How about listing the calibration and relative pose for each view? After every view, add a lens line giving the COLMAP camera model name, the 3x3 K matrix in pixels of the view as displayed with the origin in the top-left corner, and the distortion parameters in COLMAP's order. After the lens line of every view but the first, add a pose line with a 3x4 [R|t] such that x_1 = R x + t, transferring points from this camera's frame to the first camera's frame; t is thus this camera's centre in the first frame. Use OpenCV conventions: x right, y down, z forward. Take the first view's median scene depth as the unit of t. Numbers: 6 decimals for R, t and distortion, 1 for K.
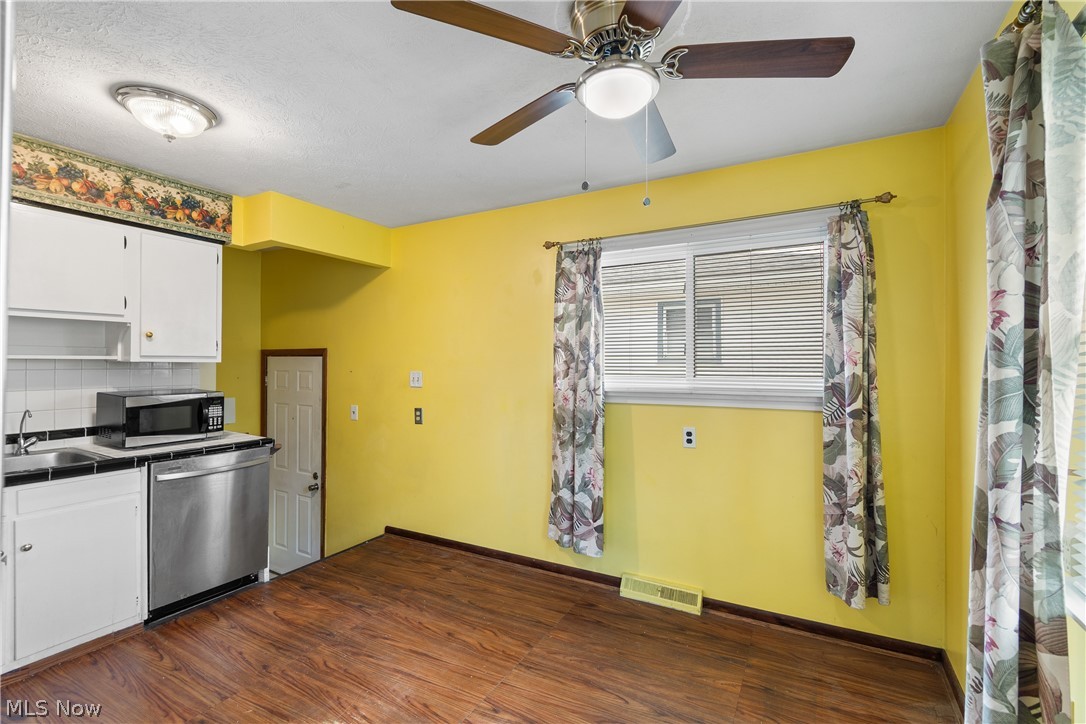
lens RADIAL K [[482.0, 0, 550.4], [0, 482.0, 362.2], [0, 0, 1]] dist [-0.000339, -0.000525]
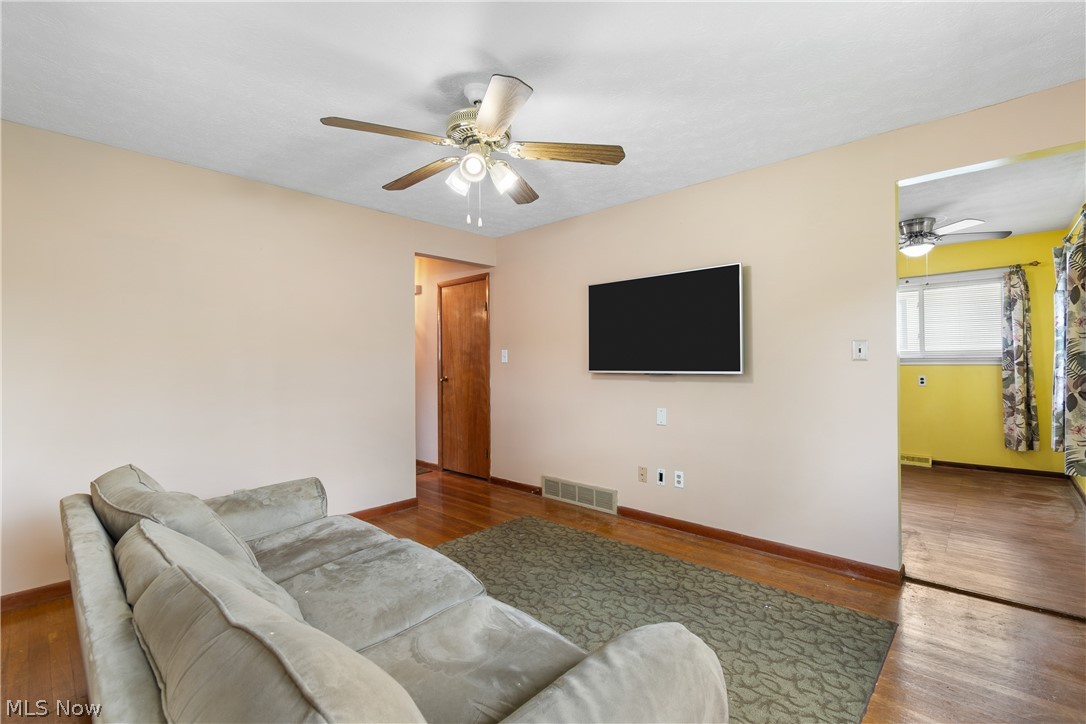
lens RADIAL K [[473.9, 0, 557.0], [0, 473.9, 358.9], [0, 0, 1]] dist [-0.000037, -0.000400]
pose [[0.971499, -0.013257, -0.236672, -0.858196], [0.012676, 0.999912, -0.003977, 0.064567], [0.236704, 0.000863, 0.971581, -1.516437]]
